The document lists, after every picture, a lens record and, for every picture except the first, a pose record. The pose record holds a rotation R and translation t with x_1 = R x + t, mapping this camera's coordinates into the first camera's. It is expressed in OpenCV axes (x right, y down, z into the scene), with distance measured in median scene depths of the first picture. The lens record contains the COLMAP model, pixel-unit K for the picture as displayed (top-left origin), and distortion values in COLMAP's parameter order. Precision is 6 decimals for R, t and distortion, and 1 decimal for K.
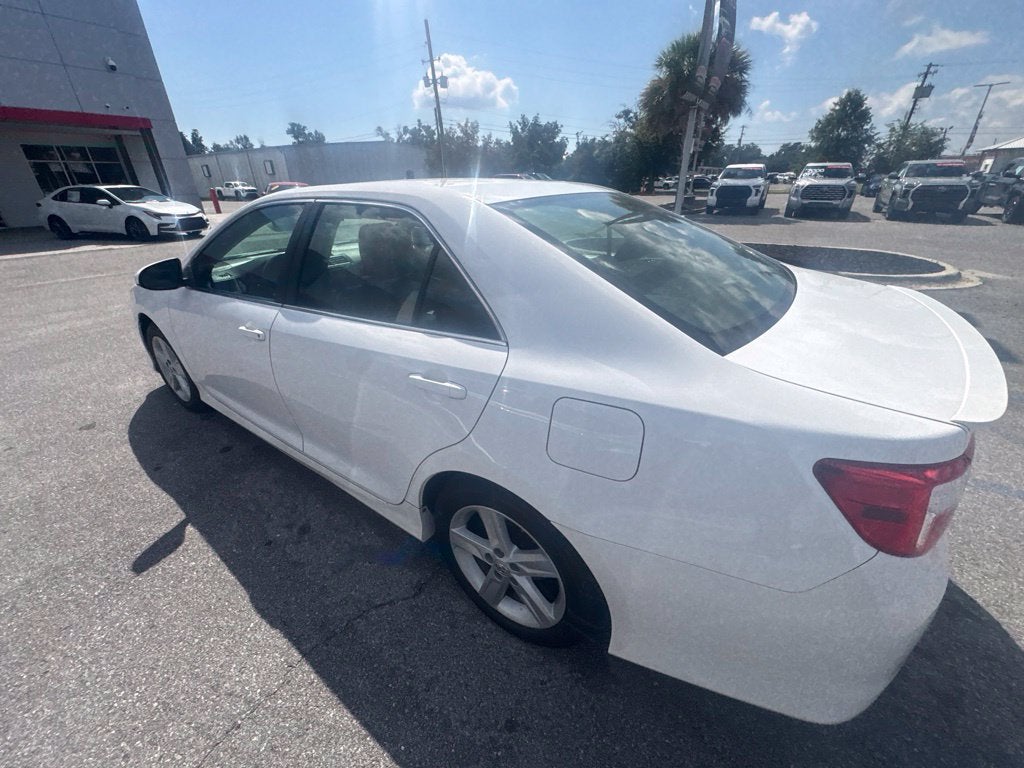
lens RADIAL K [[406.7, 0, 514.2], [0, 406.7, 385.6], [0, 0, 1]] dist [0.001870, -0.000597]
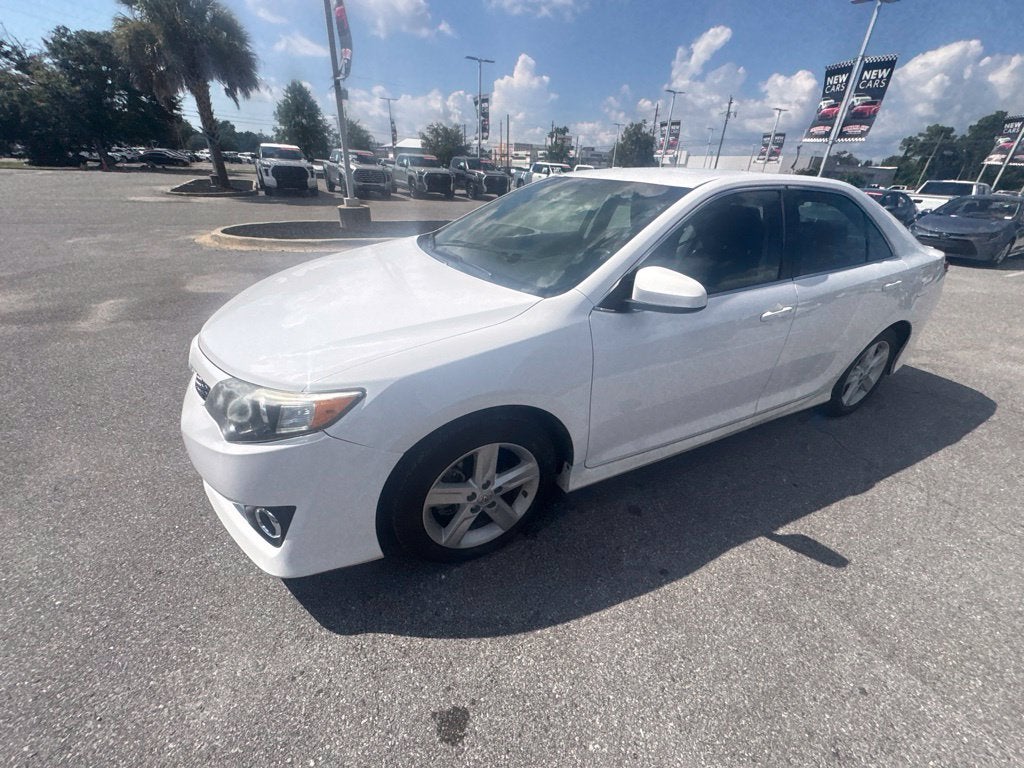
lens RADIAL K [[406.7, 0, 513.0], [0, 406.7, 383.2], [0, 0, 1]] dist [0.001870, -0.000597]
pose [[0.459362, -0.381515, 0.802143, -0.694576], [0.353534, 0.906978, 0.228919, -0.166523], [-0.814862, 0.178428, 0.551510, 0.371697]]
